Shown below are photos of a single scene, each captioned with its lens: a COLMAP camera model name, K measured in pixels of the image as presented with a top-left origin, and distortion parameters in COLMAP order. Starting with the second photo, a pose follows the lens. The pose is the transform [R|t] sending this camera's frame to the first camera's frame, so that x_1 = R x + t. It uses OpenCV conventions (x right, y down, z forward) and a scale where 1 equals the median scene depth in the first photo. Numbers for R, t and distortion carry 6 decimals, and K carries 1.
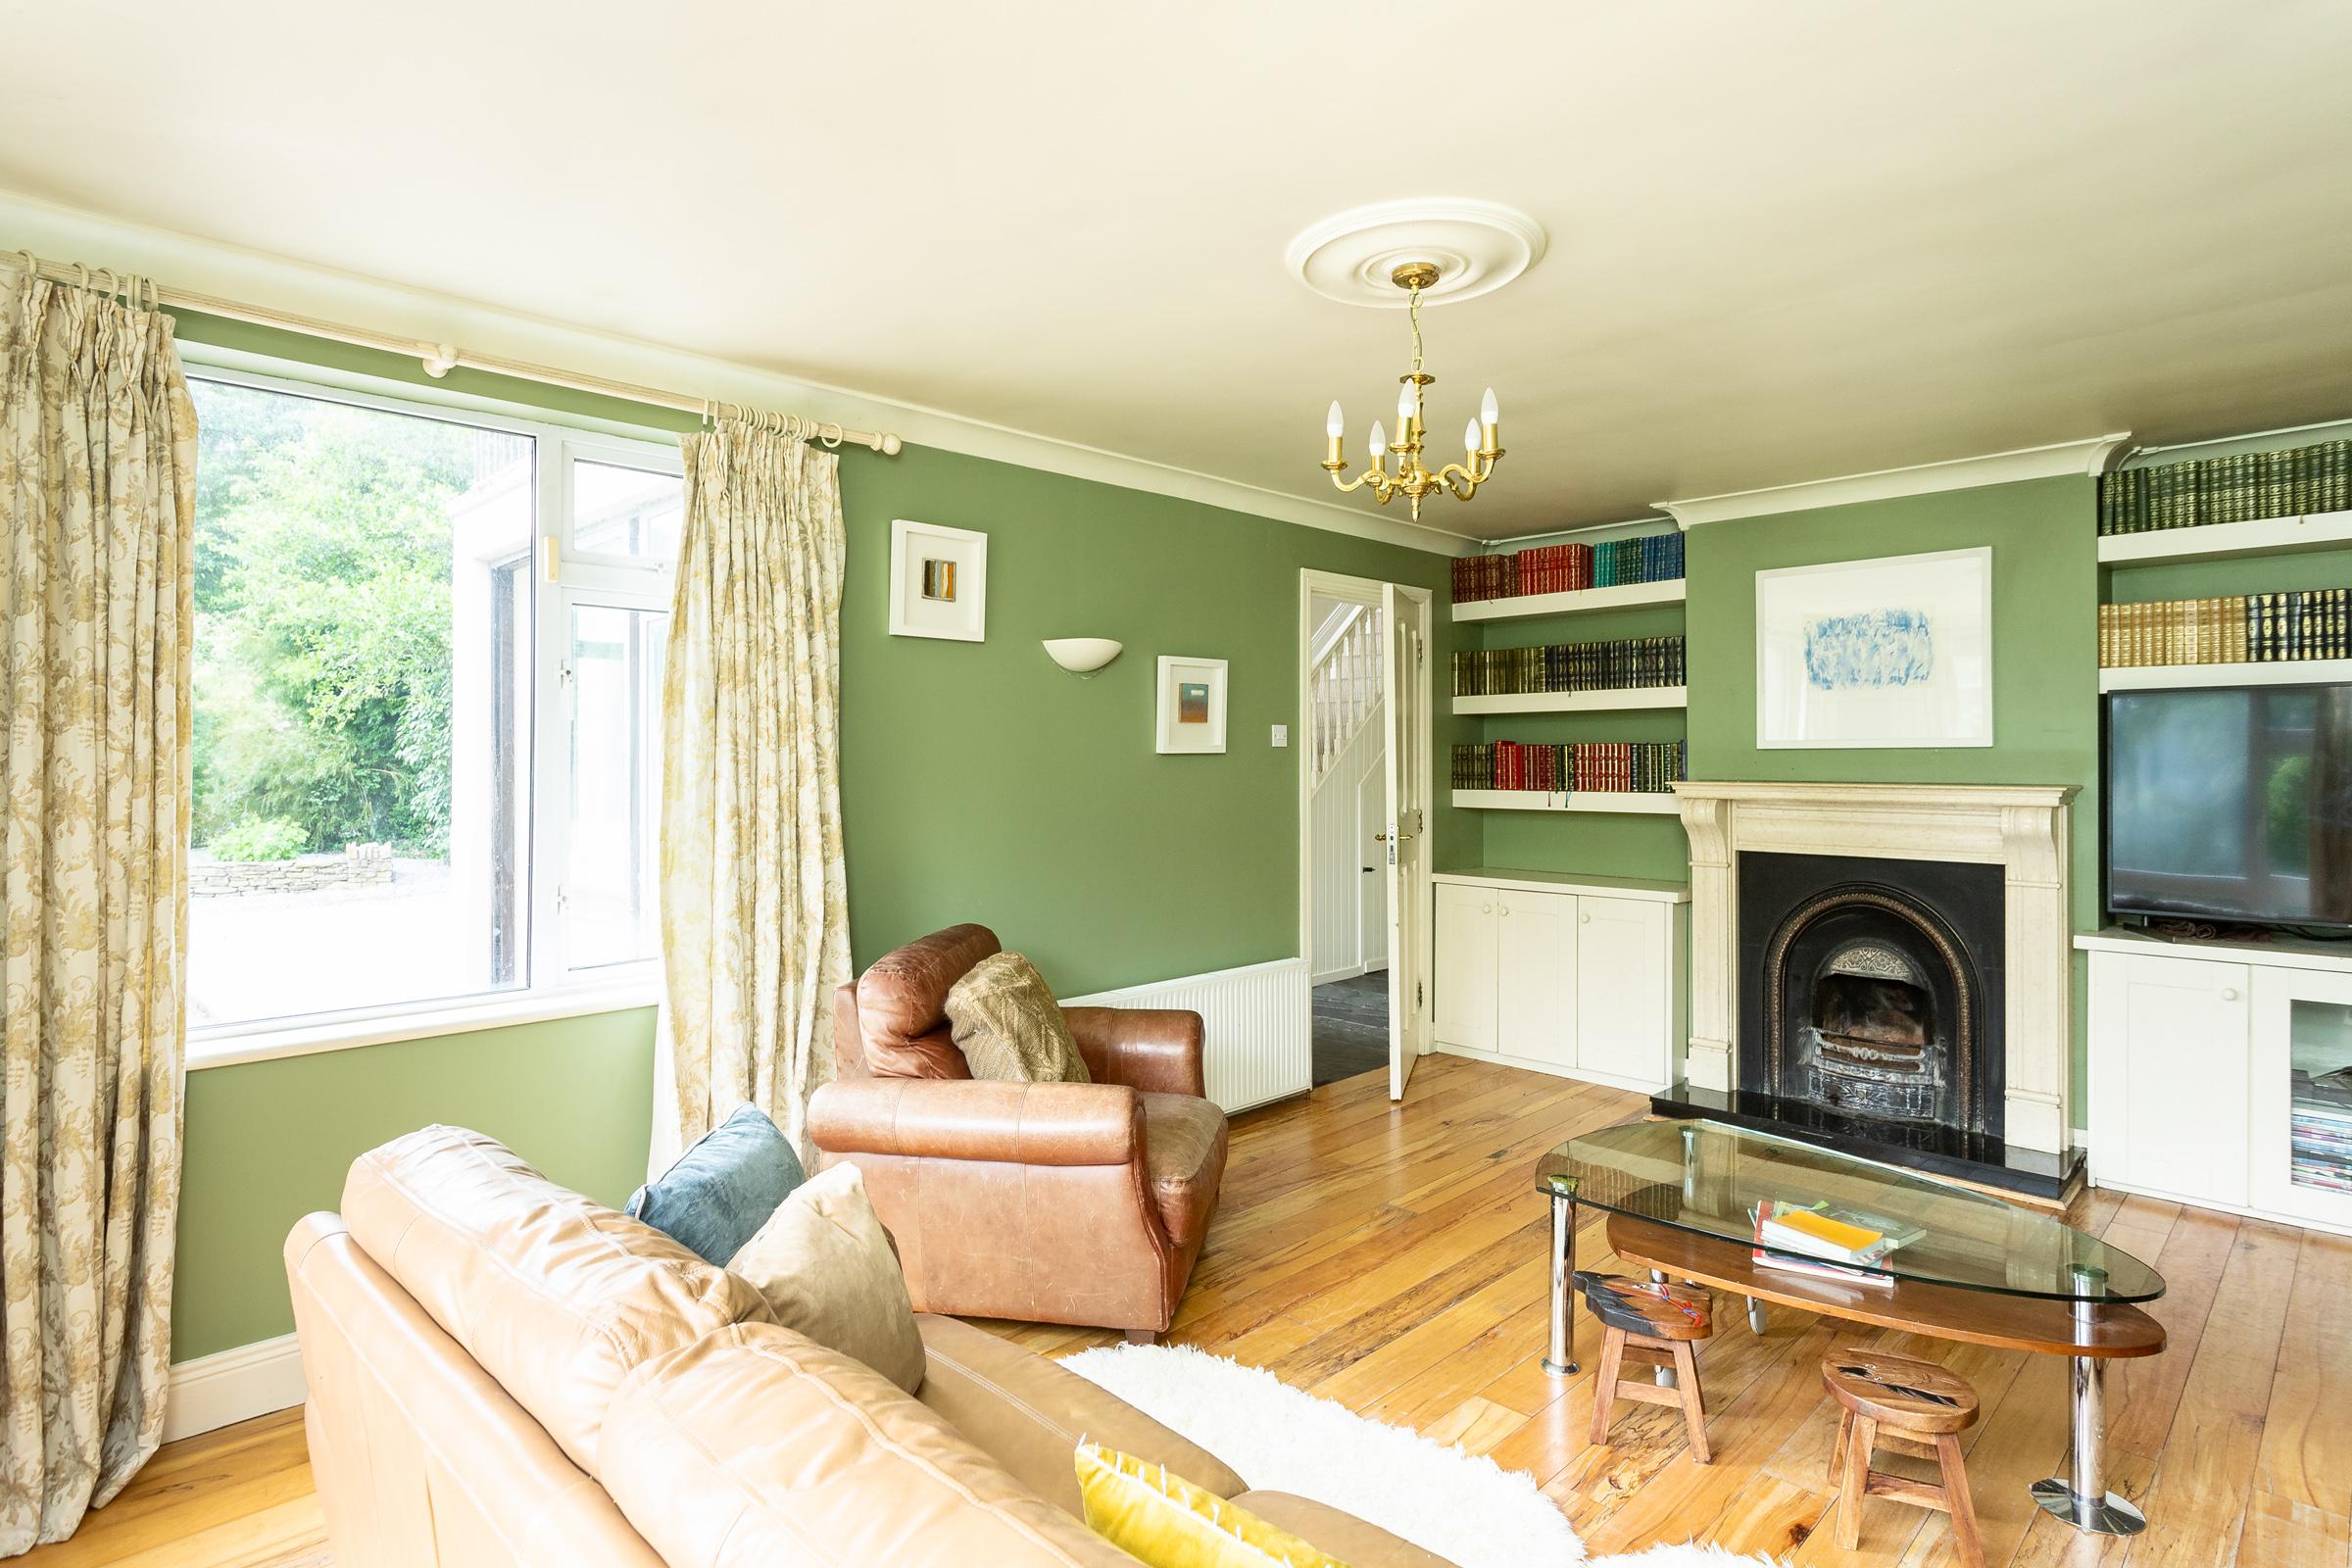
lens RADIAL K [[1221.1, 0, 1176.0], [0, 1221.1, 784.0], [0, 0, 1]] dist [0.000661, 0.000240]
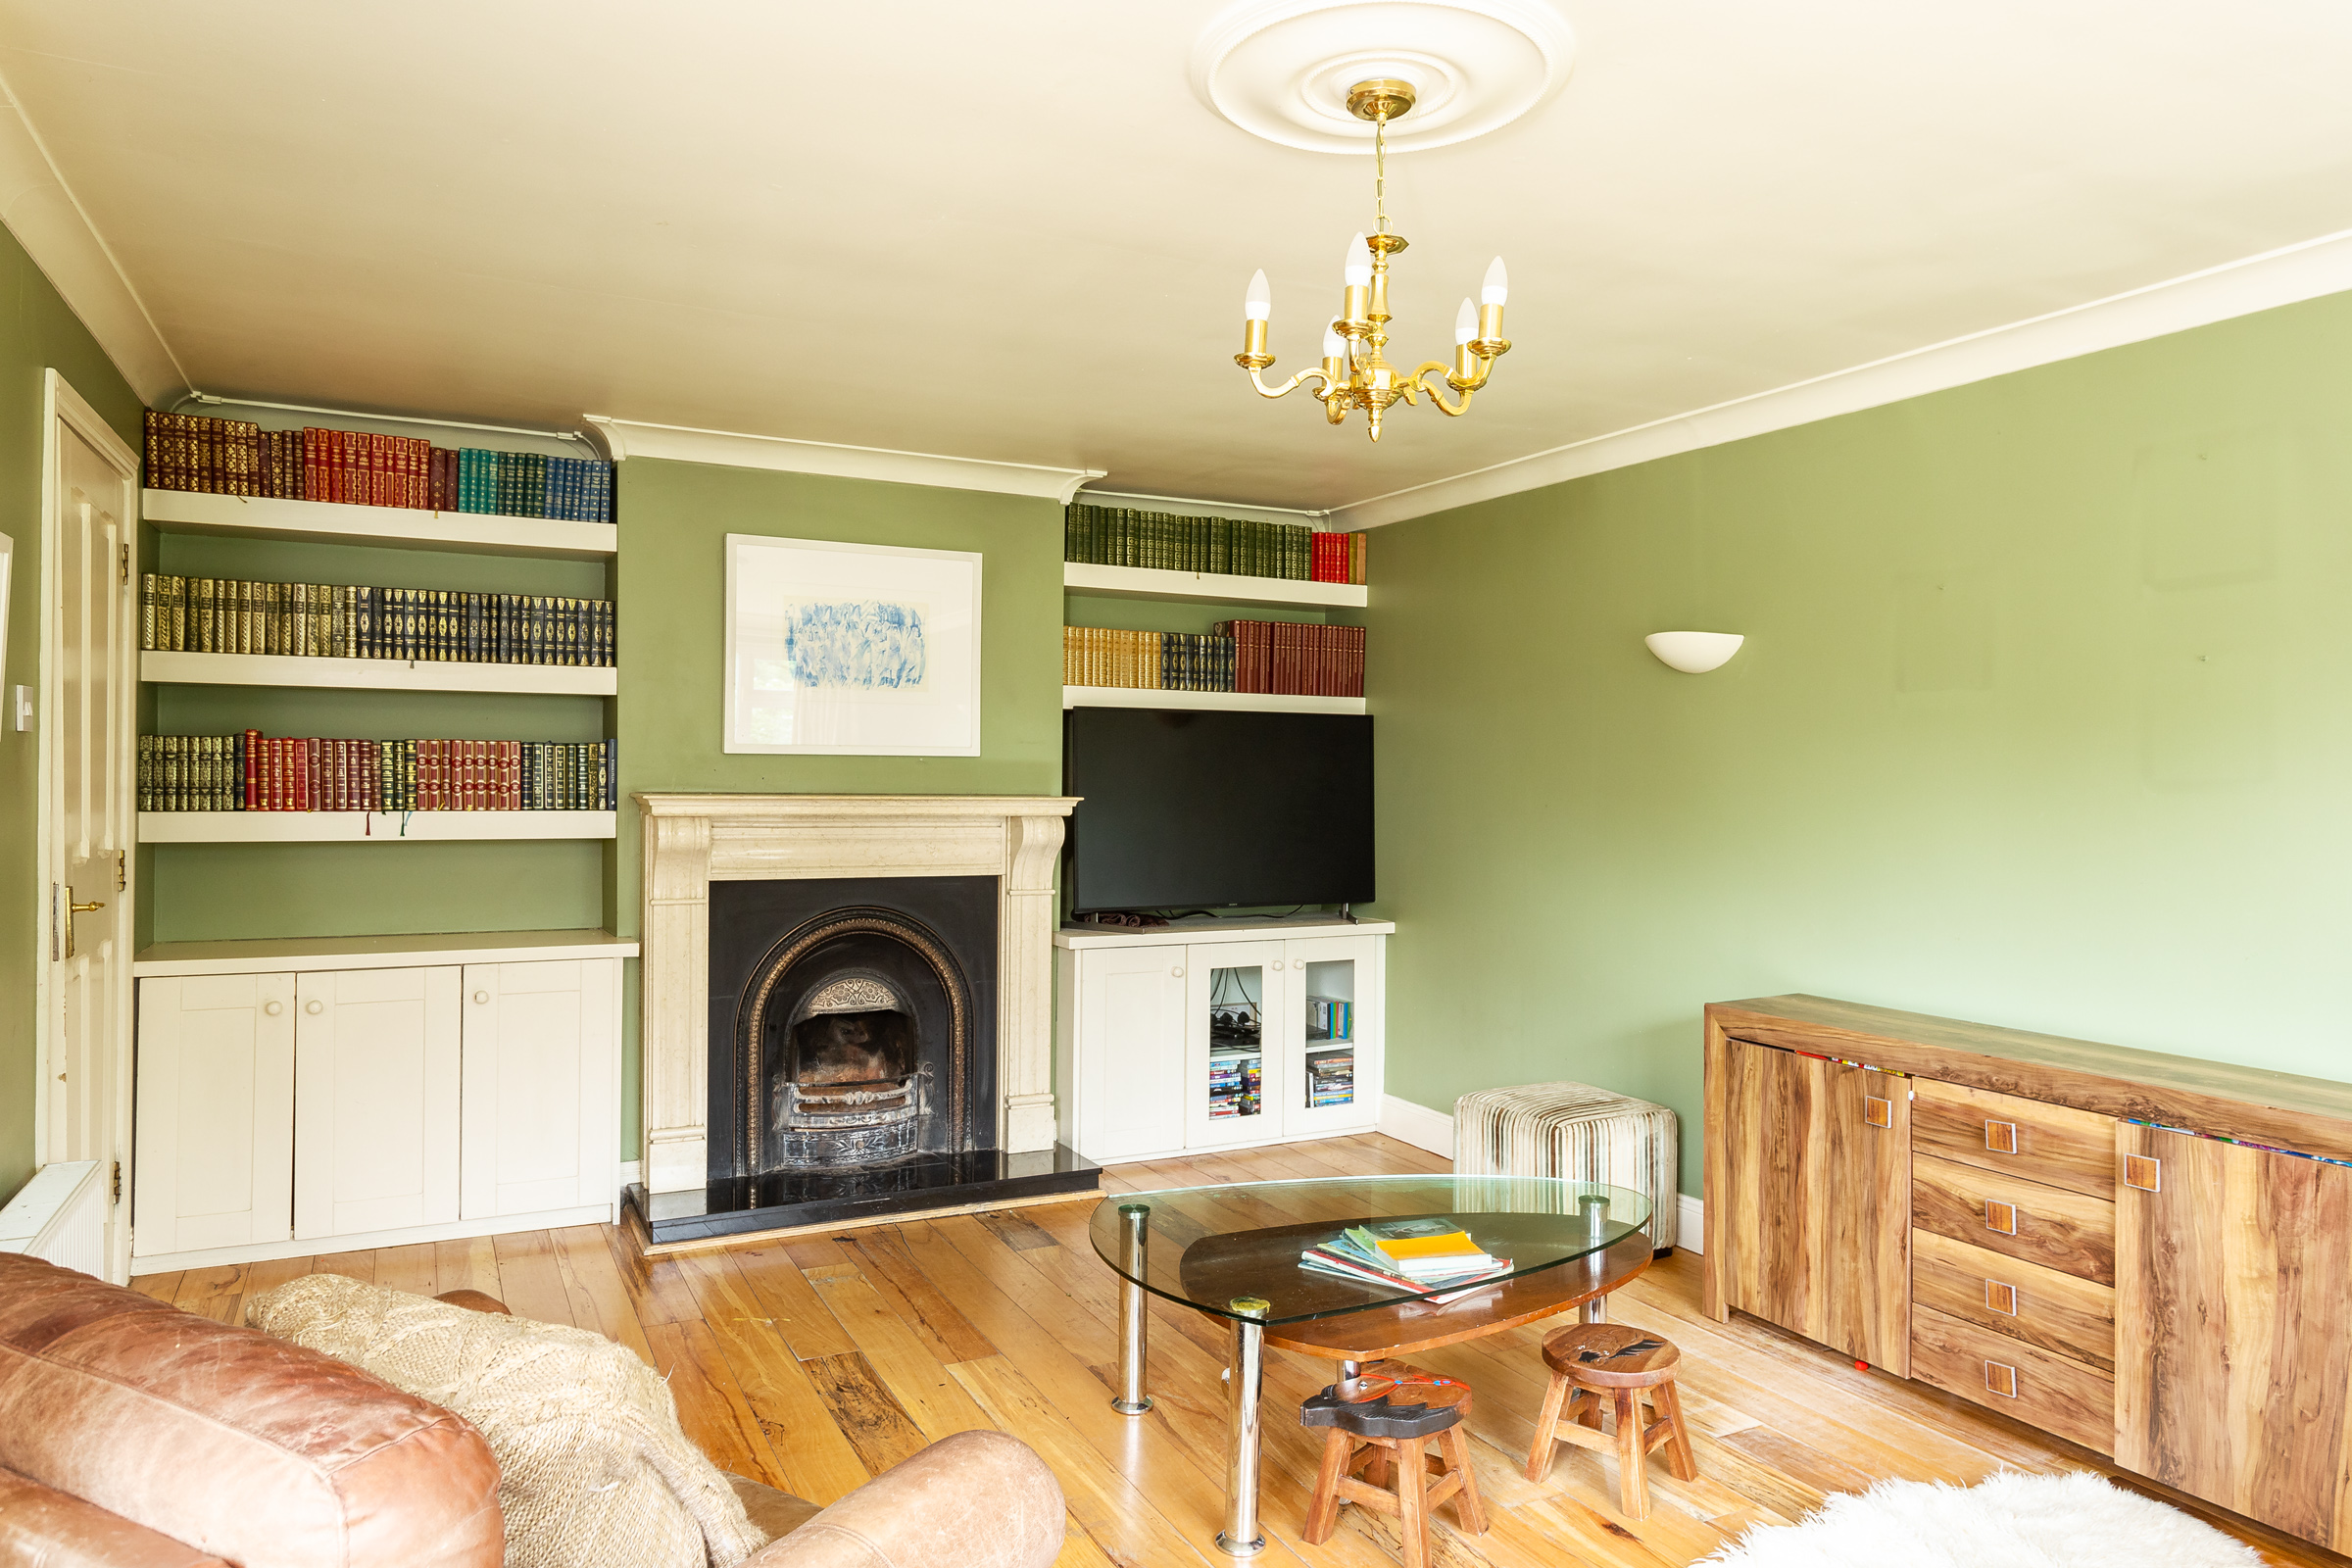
lens RADIAL K [[1499.0, 0, 1176.0], [0, 1499.0, 784.0], [0, 0, 1]] dist [0.000520, -0.000096]
pose [[0.306750, -0.005527, 0.951774, -0.396191], [0.006872, 0.999970, 0.003592, -0.010520], [-0.951765, 0.005438, 0.306779, 0.433302]]
